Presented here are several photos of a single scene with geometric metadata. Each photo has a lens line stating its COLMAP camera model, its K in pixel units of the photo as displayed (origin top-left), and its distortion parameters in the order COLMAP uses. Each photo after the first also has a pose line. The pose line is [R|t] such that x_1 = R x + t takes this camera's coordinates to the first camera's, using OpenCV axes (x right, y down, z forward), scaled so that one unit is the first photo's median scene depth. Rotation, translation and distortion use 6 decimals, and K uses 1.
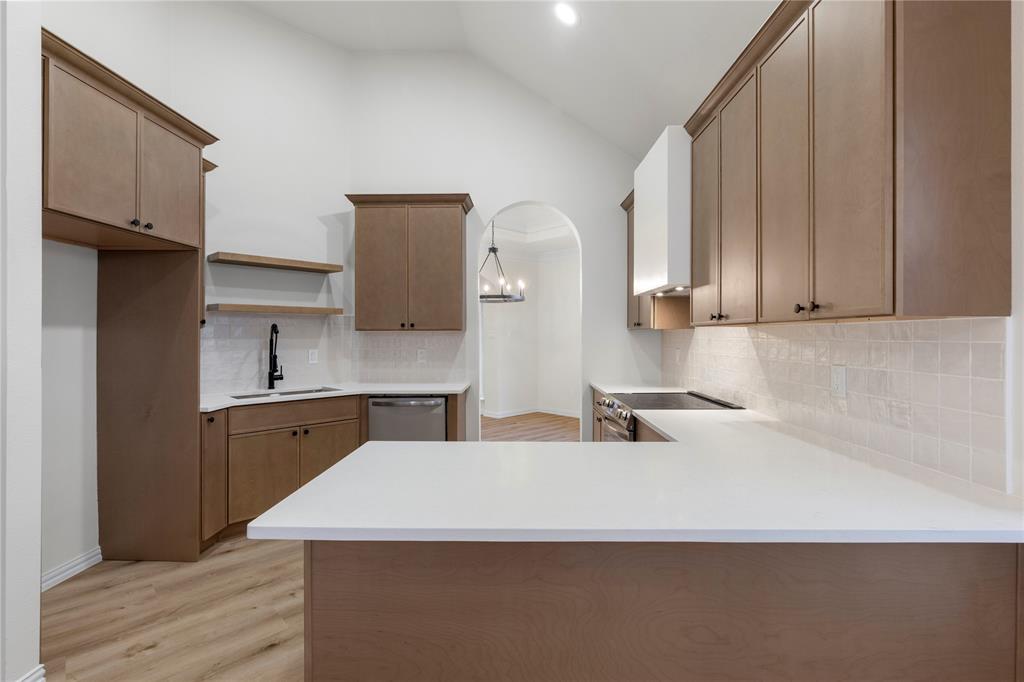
lens RADIAL K [[473.8, 0, 512.5], [0, 473.8, 336.7], [0, 0, 1]] dist [-0.001206, -0.000056]
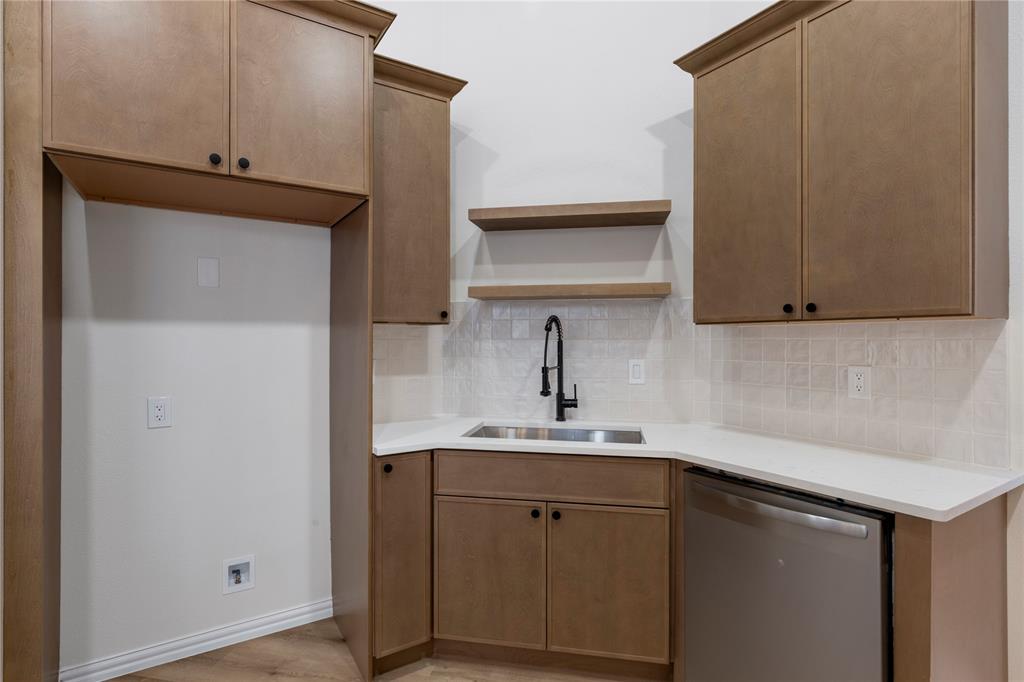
lens RADIAL K [[505.1, 0, 509.8], [0, 505.1, 338.2], [0, 0, 1]] dist [-0.000663, 0.000766]
pose [[0.552209, -0.001490, -0.833704, 0.006433], [-0.002568, 0.999991, -0.003488, 0.004375], [0.833701, 0.004067, 0.552200, 0.579844]]
